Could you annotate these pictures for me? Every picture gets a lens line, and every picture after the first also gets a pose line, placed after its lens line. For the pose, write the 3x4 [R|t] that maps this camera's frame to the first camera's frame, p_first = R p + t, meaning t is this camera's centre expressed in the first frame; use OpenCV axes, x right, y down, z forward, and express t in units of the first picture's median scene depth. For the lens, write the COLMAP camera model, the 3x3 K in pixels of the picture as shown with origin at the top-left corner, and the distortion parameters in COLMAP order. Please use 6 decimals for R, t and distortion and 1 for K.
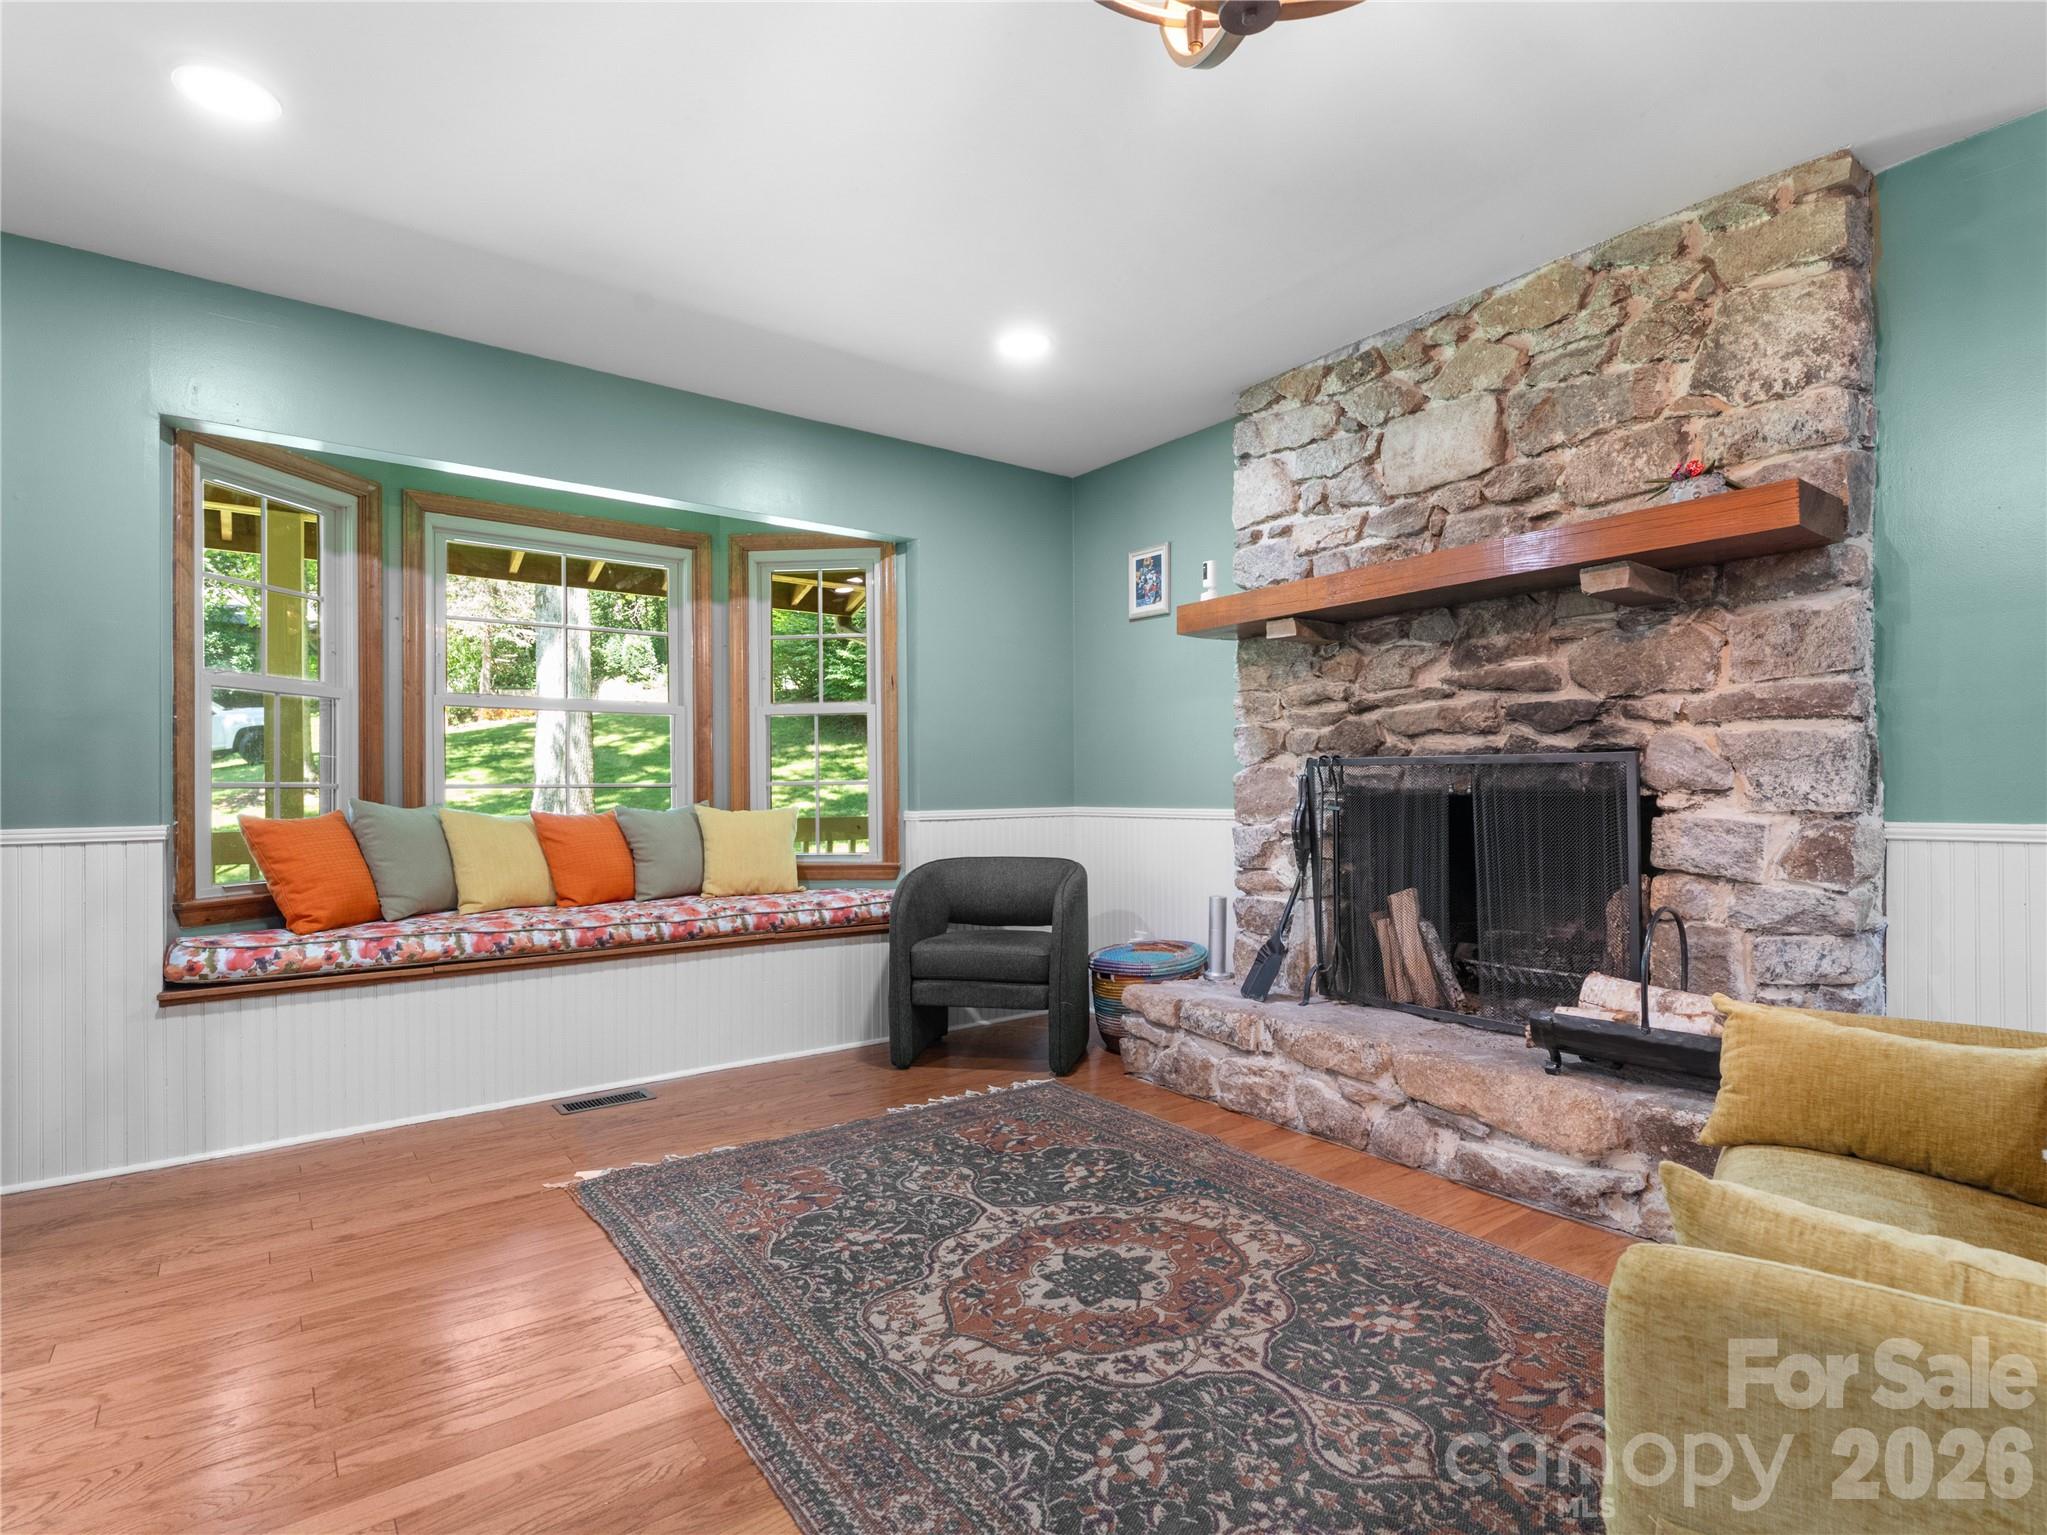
lens RADIAL K [[1091.8, 0, 1023.1], [0, 1091.8, 774.4], [0, 0, 1]] dist [0.000416, 0.000121]
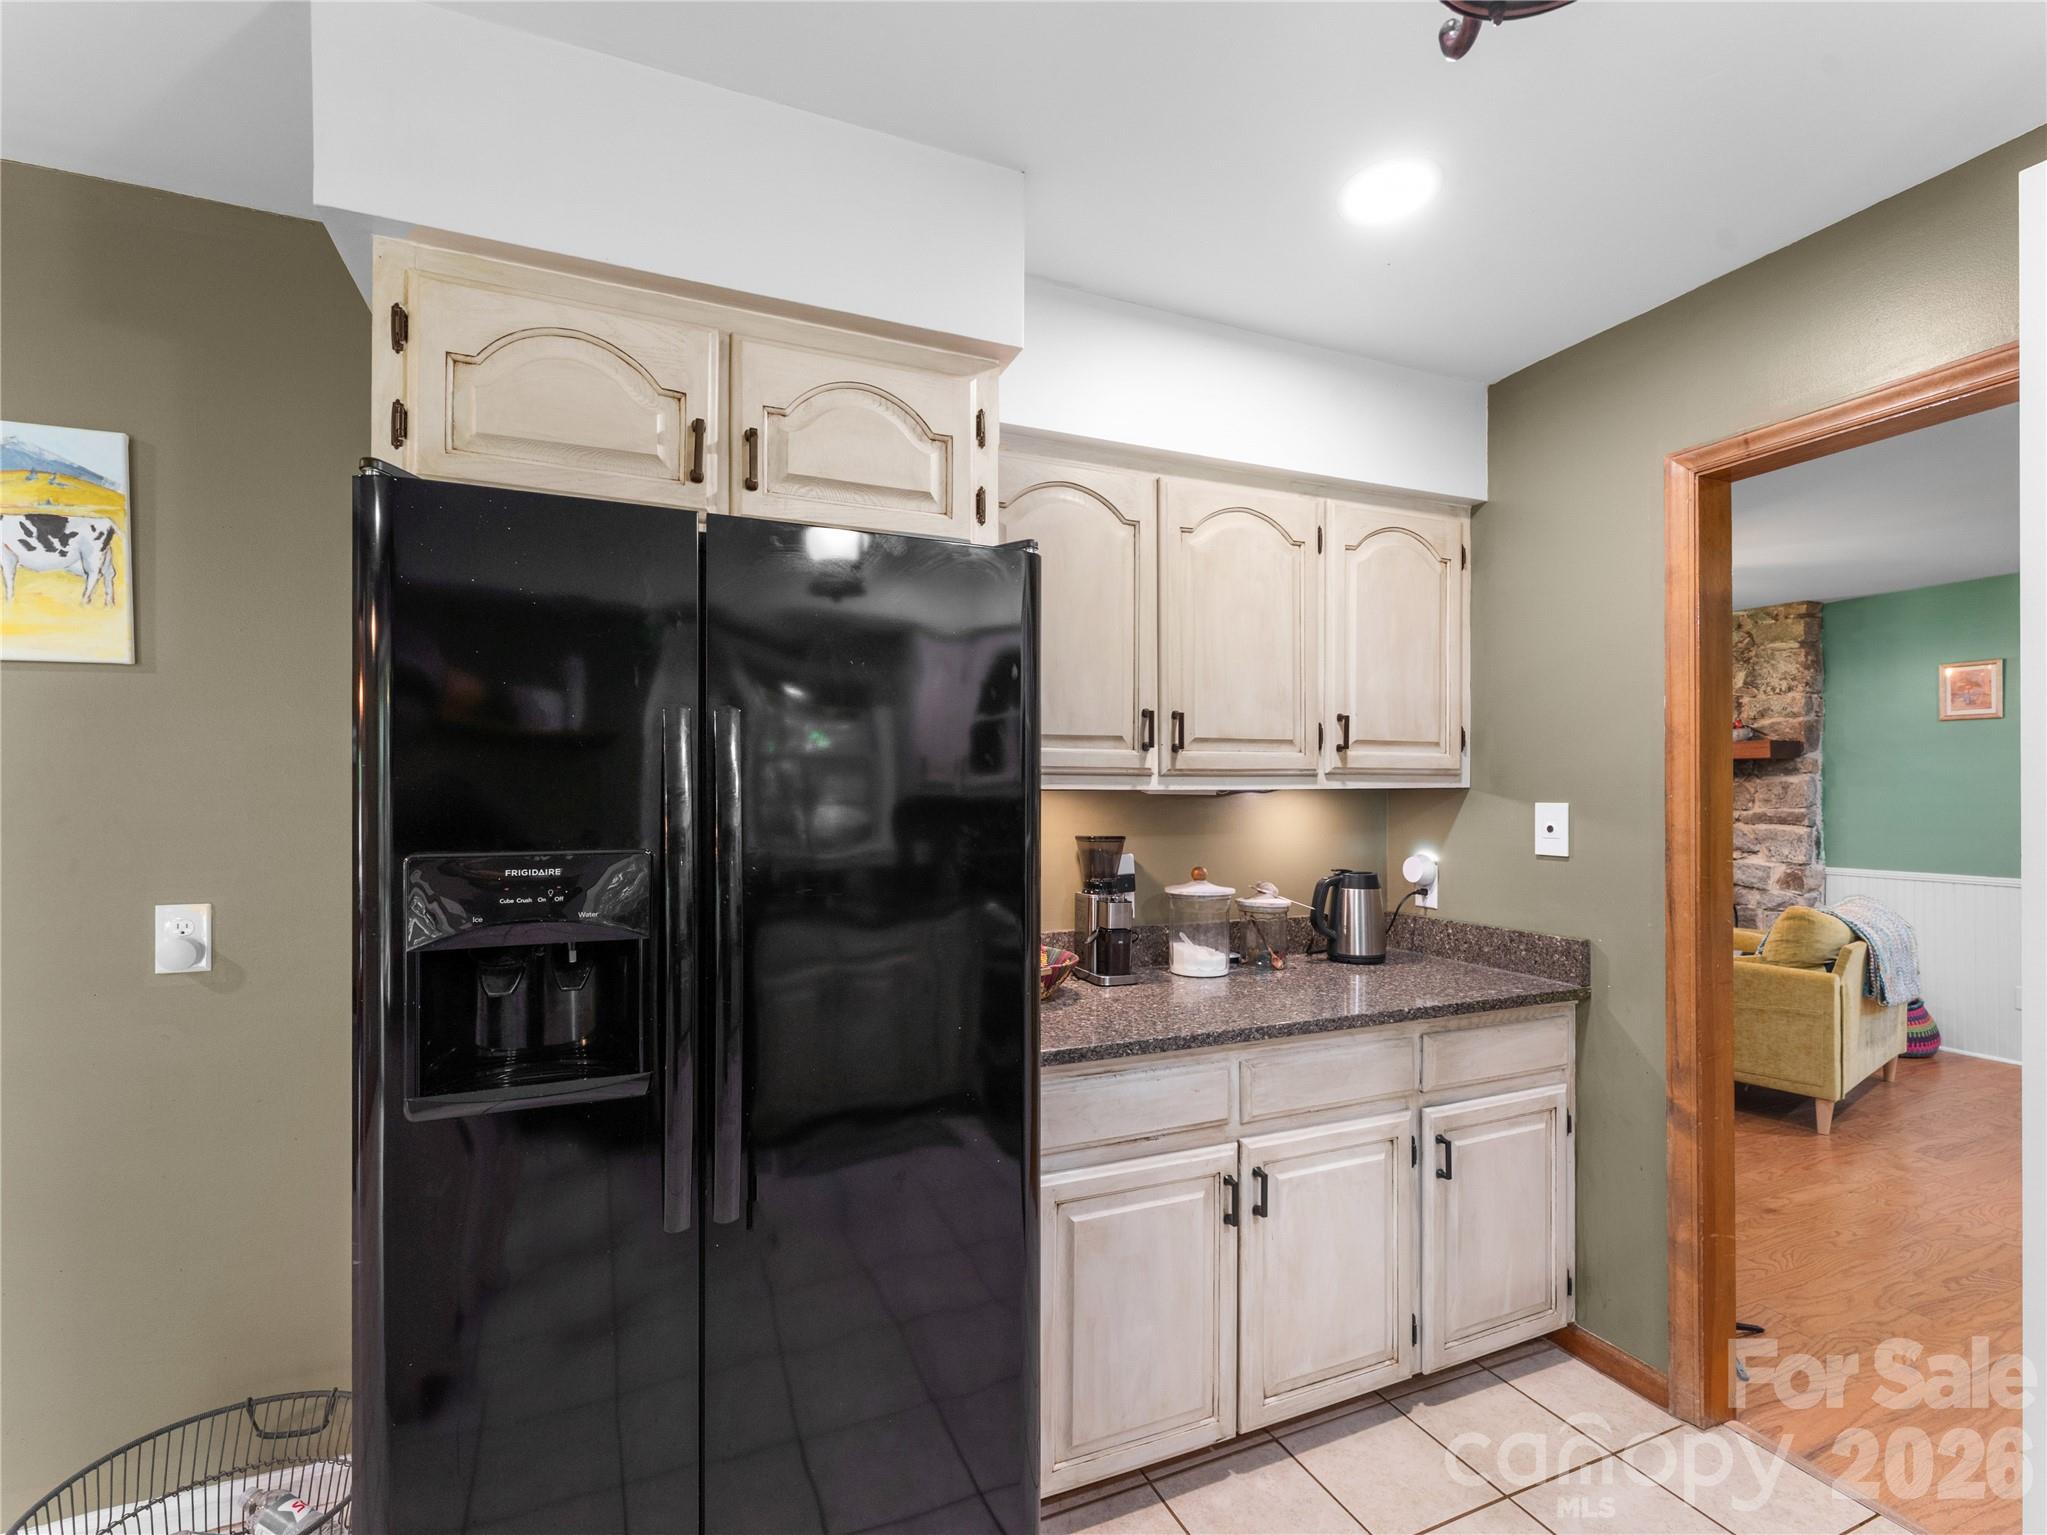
lens RADIAL K [[934.6, 0, 1026.0], [0, 934.6, 782.2], [0, 0, 1]] dist [0.000359, -0.000146]
pose [[0.967692, 0.004791, -0.252088, -0.431260], [-0.004762, 0.999988, 0.000725, -0.141621], [0.252089, 0.000499, 0.967704, -1.506921]]
